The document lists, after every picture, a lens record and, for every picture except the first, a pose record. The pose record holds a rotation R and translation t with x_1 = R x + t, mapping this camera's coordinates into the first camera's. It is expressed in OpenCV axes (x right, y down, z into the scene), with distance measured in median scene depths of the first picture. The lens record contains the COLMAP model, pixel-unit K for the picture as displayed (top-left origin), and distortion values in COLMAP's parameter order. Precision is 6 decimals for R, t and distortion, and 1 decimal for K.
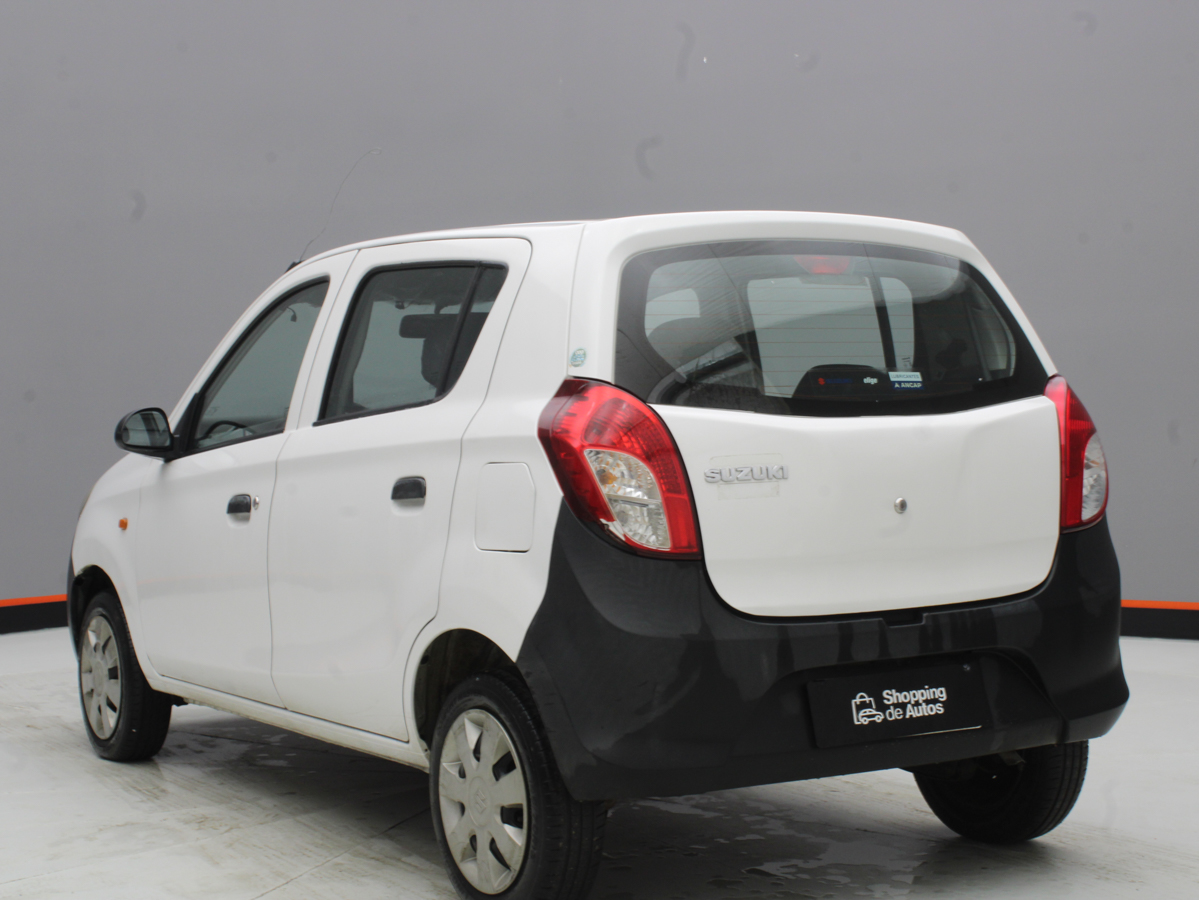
lens RADIAL K [[2033.6, 0, 599.5], [0, 2033.6, 450.0], [0, 0, 1]] dist [-0.001867, -0.086530]
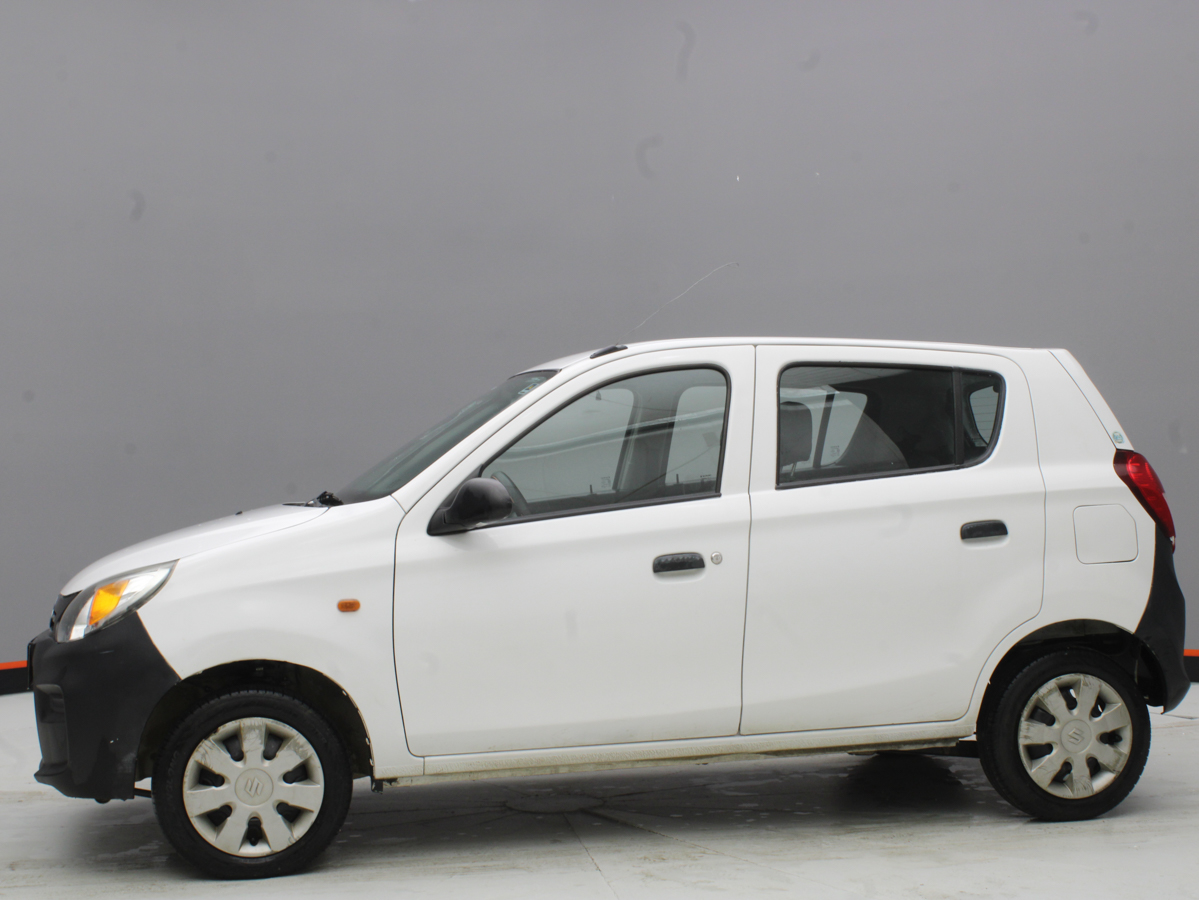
lens RADIAL K [[1771.2, 0, 599.5], [0, 1771.2, 450.0], [0, 0, 1]] dist [-0.103125, 0.476507]
pose [[0.329137, 0.023319, 0.943994, -1.383279], [0.039276, 0.998492, -0.038359, 0.000899], [-0.943465, 0.049701, 0.327725, 0.897666]]
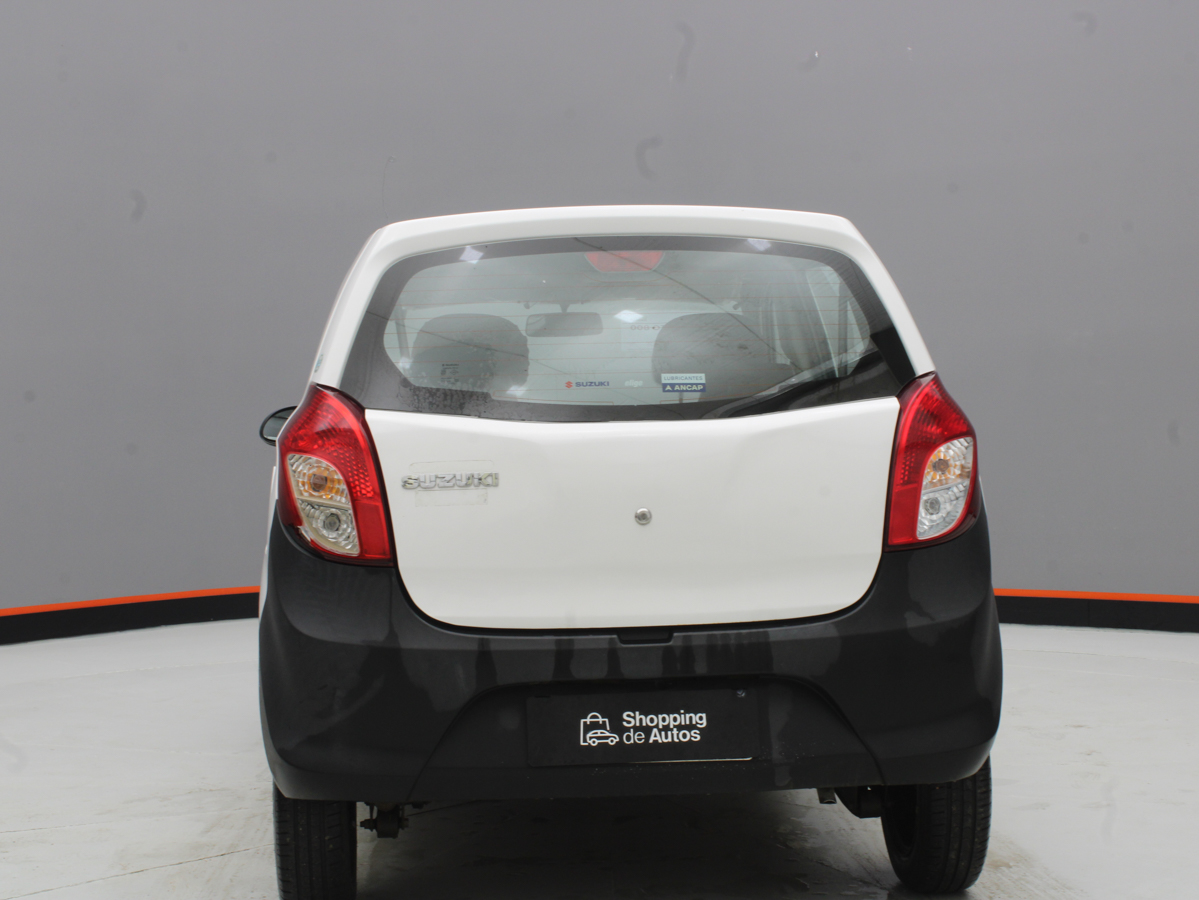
lens RADIAL K [[2033.6, 0, 599.5], [0, 2033.6, 450.0], [0, 0, 1]] dist [-0.001867, -0.086530]
pose [[0.890946, 0.010323, -0.453992, 0.554774], [-0.006482, 0.999929, 0.010017, -0.012627], [0.454064, -0.005982, 0.890949, 0.153569]]
